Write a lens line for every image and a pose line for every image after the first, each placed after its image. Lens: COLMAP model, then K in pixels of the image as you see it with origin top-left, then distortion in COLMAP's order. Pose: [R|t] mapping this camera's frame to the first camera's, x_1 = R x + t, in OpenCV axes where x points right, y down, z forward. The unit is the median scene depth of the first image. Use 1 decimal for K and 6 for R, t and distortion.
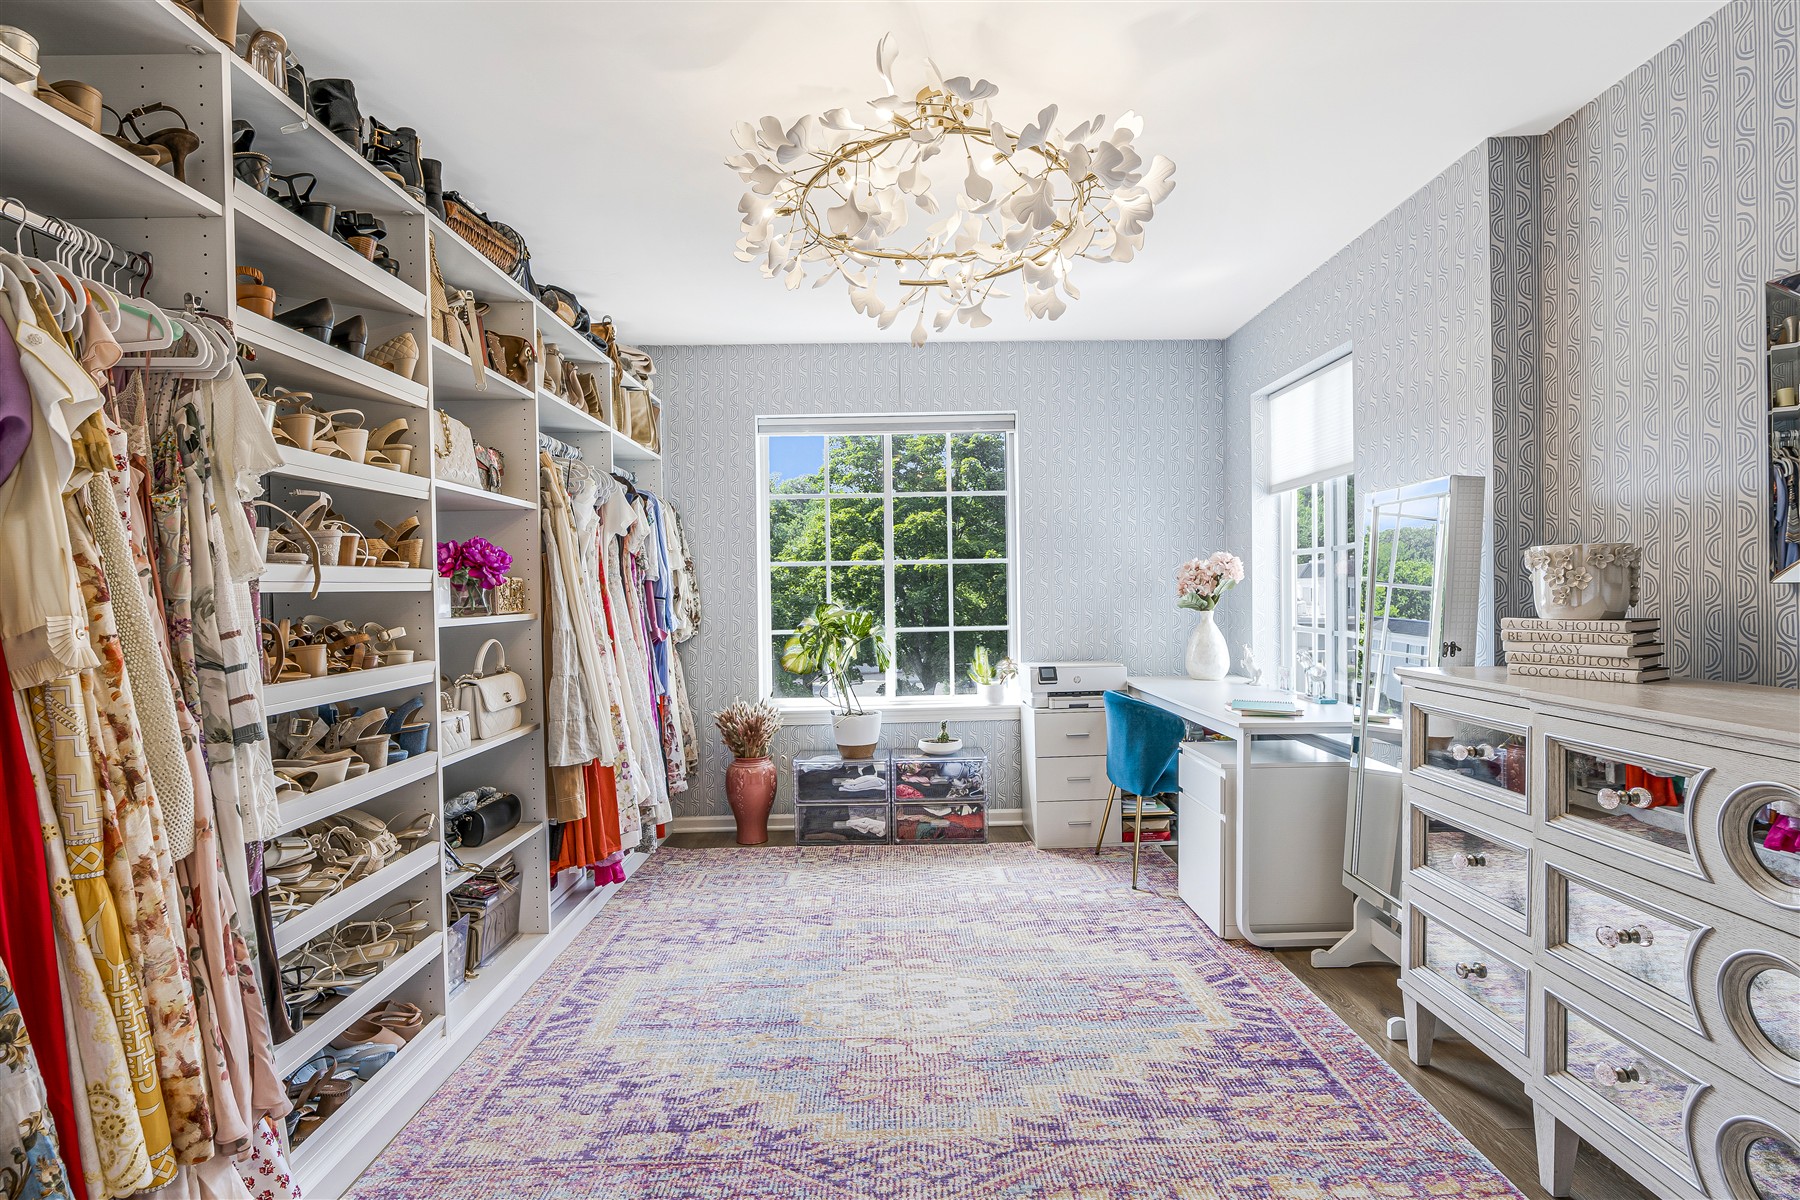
lens RADIAL K [[824.5, 0, 938.2], [0, 824.5, 599.7], [0, 0, 1]] dist [-0.003760, 0.003152]
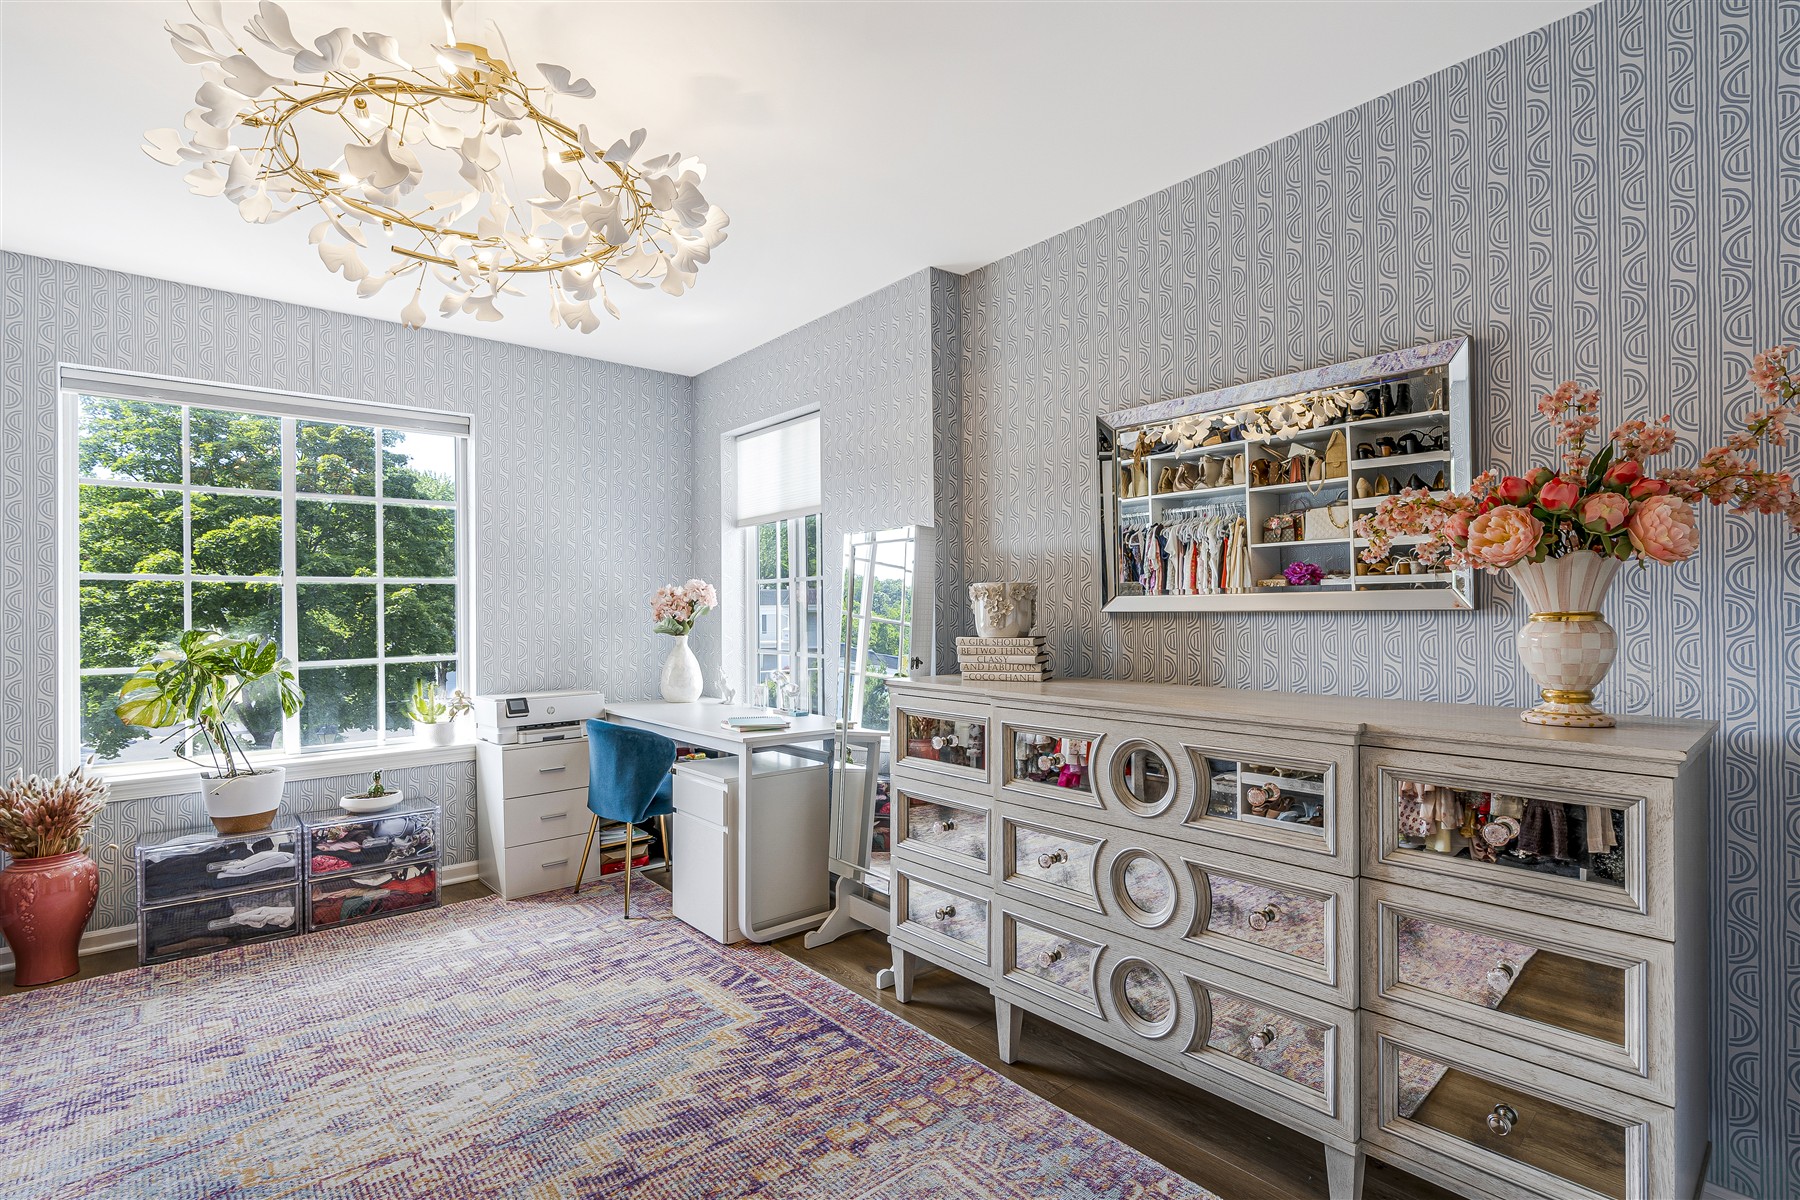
lens RADIAL K [[824.5, 0, 903.3], [0, 824.5, 605.9], [0, 0, 1]] dist [-0.003760, 0.003152]
pose [[0.784039, 0.012634, 0.620583, -0.150429], [0.003059, 0.999702, -0.024217, 0.003169], [-0.620704, 0.020886, 0.783766, 0.020529]]
